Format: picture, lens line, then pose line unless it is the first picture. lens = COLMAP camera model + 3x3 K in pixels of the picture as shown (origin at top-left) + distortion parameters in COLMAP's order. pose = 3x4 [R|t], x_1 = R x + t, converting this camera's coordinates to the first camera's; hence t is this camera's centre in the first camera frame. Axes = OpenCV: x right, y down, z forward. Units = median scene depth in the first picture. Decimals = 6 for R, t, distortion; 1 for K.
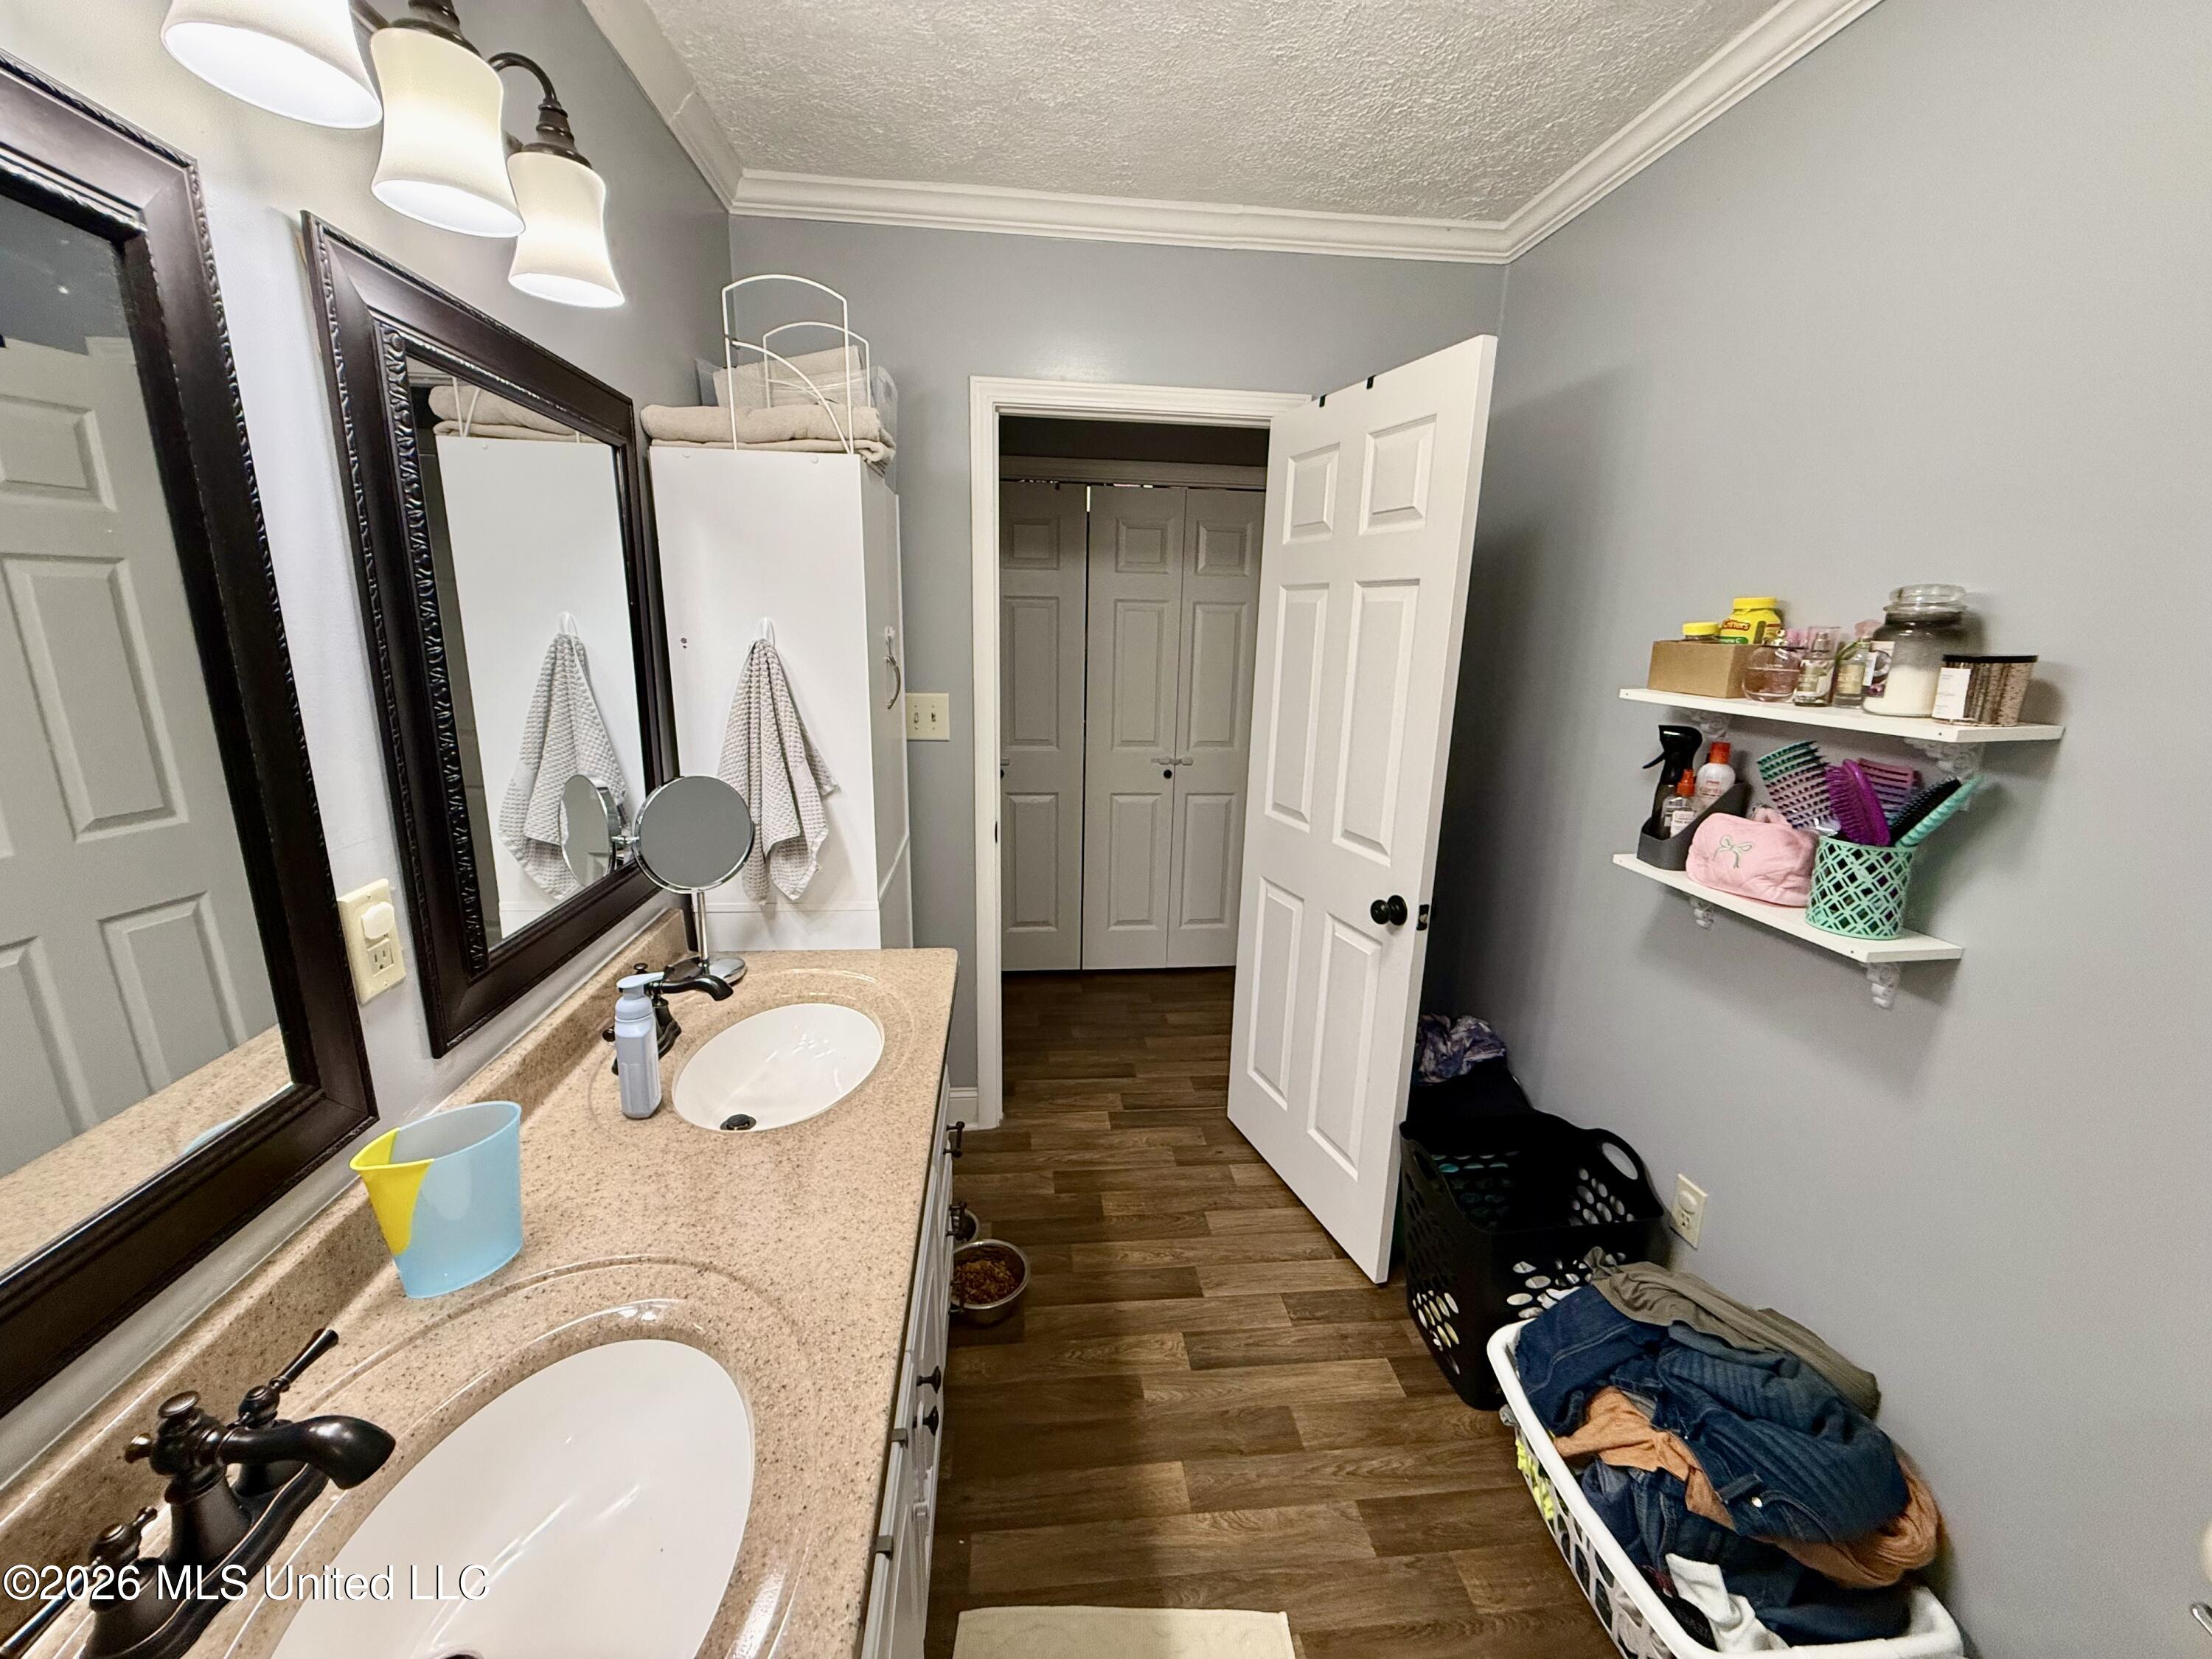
lens RADIAL K [[881.1, 0, 1103.6], [0, 881.1, 832.1], [0, 0, 1]] dist [-0.000157, -0.000113]
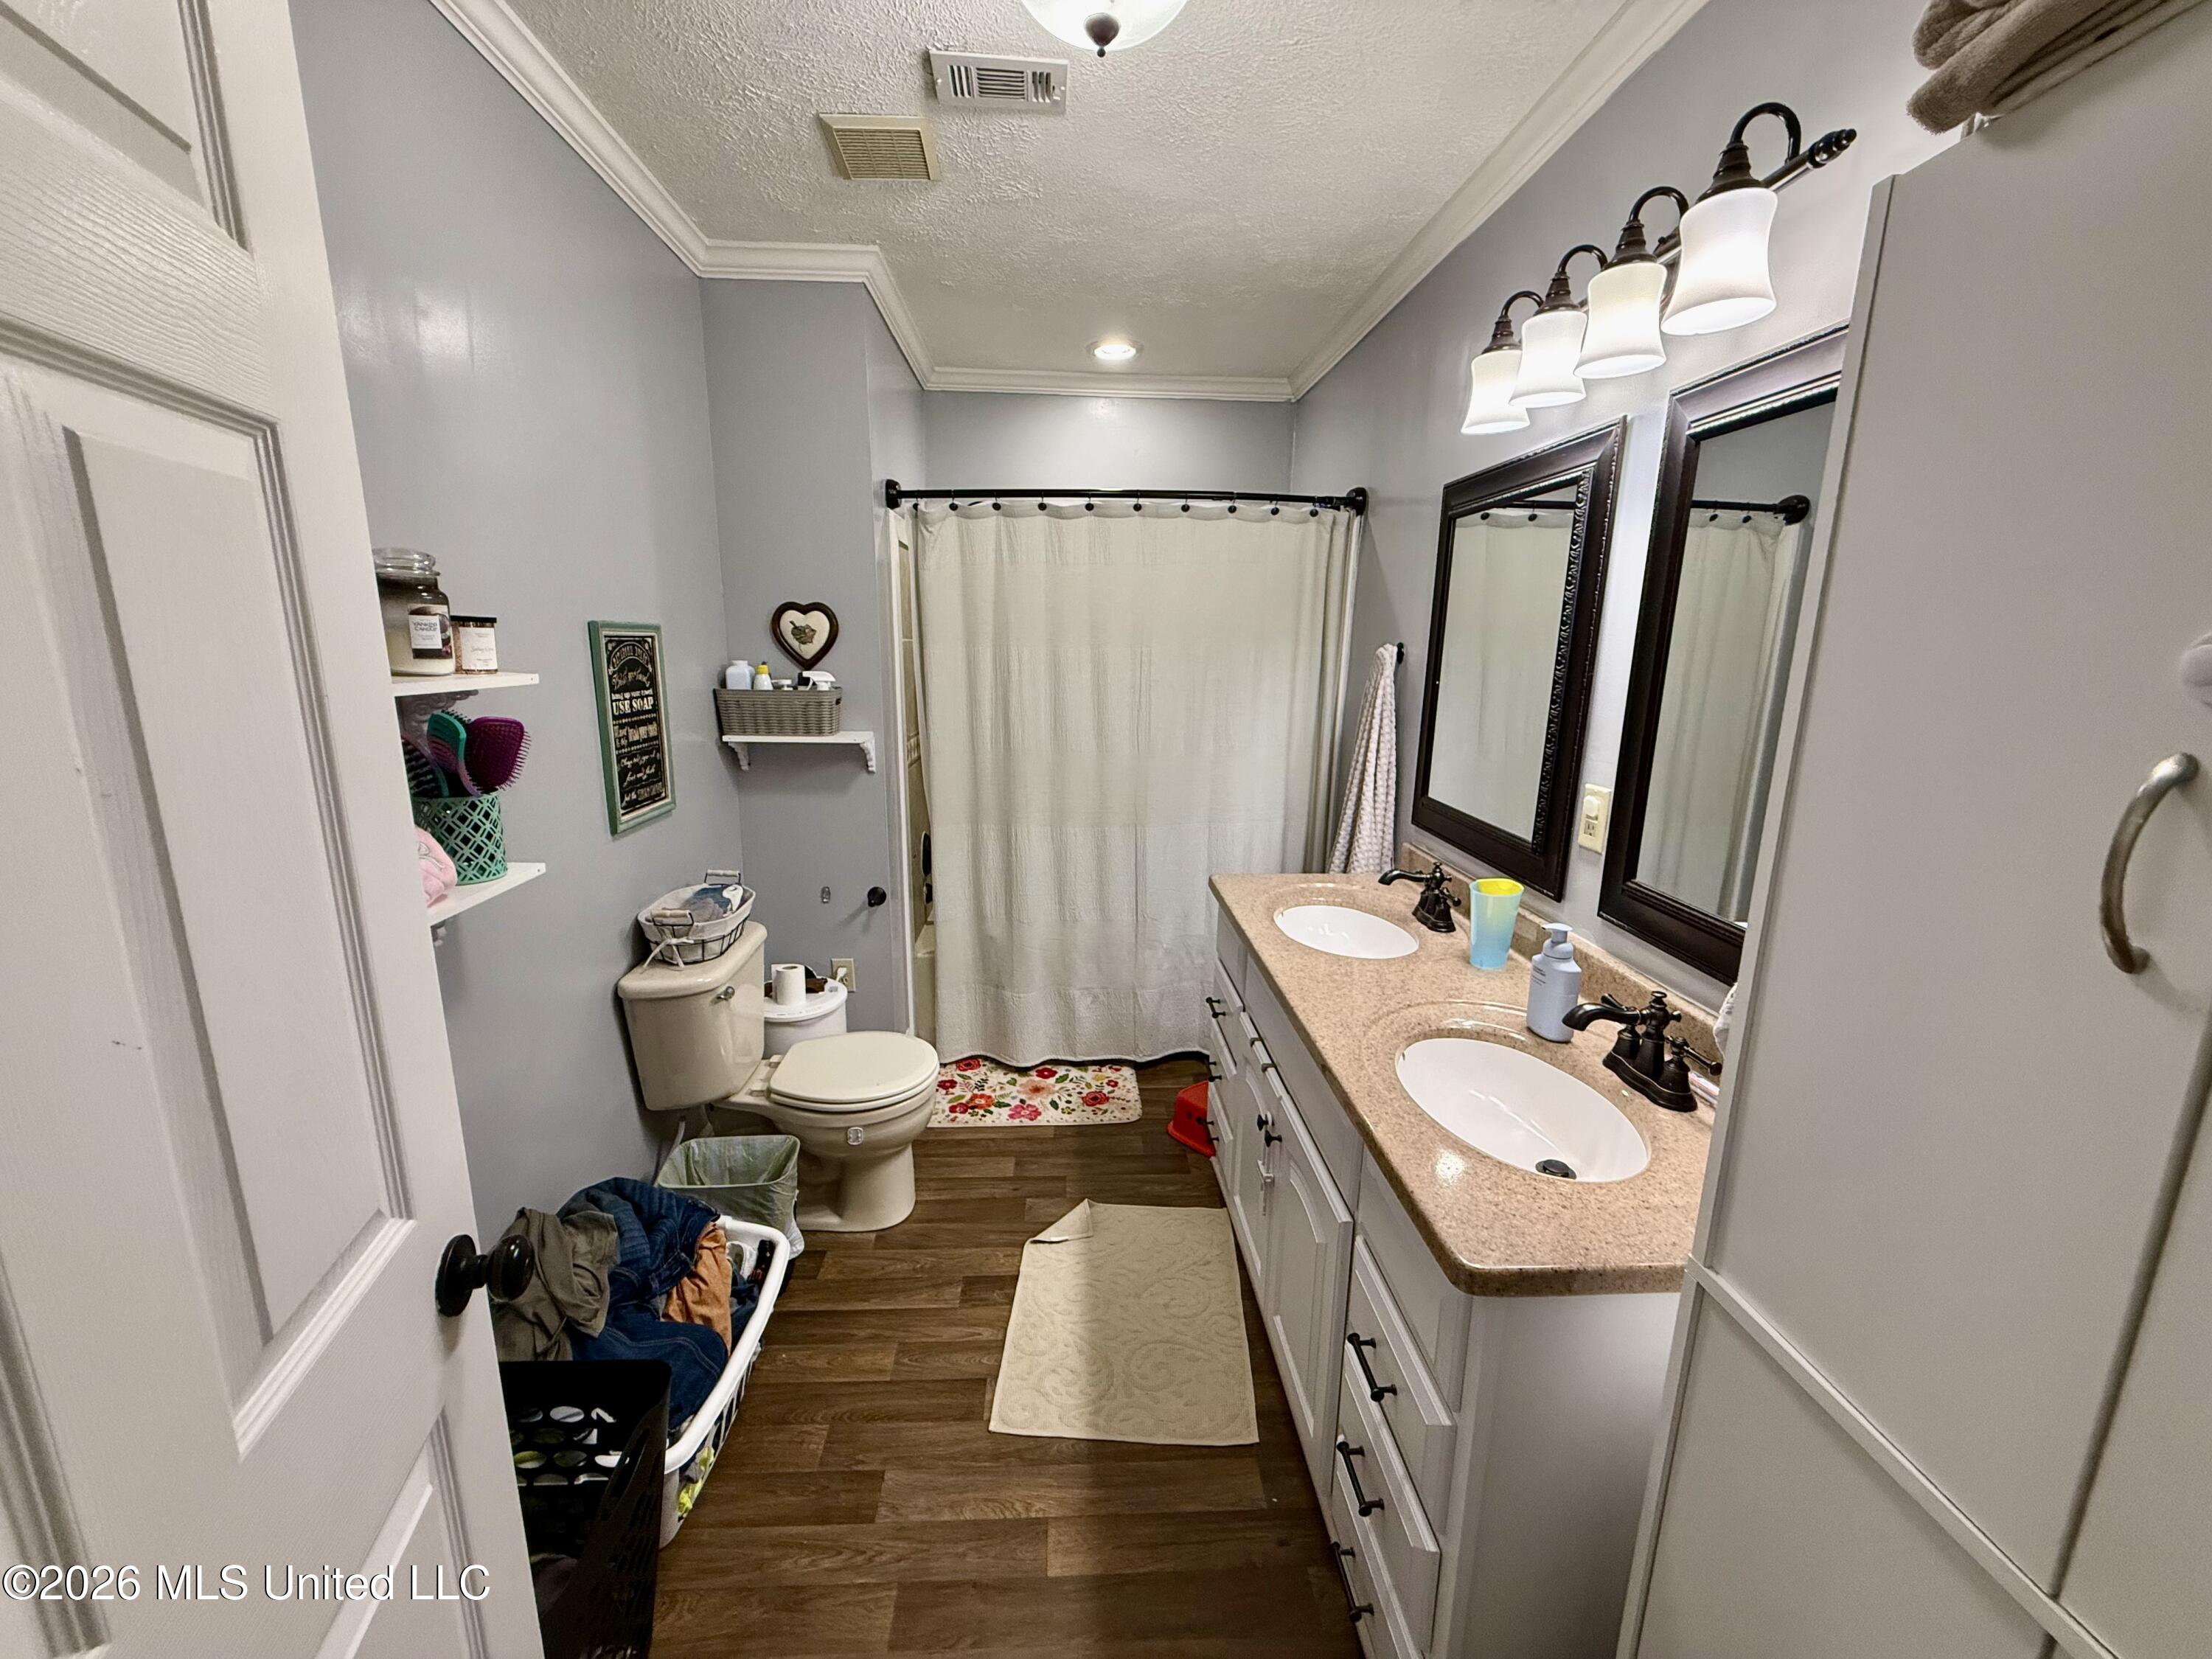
lens RADIAL K [[881.1, 0, 1103.6], [0, 881.1, 832.1], [0, 0, 1]] dist [-0.000157, -0.000113]
pose [[-0.997507, -0.051641, 0.048099, 0.031976], [-0.024782, 0.894480, 0.446420, -0.360954], [-0.066077, 0.444115, -0.893530, 1.567942]]
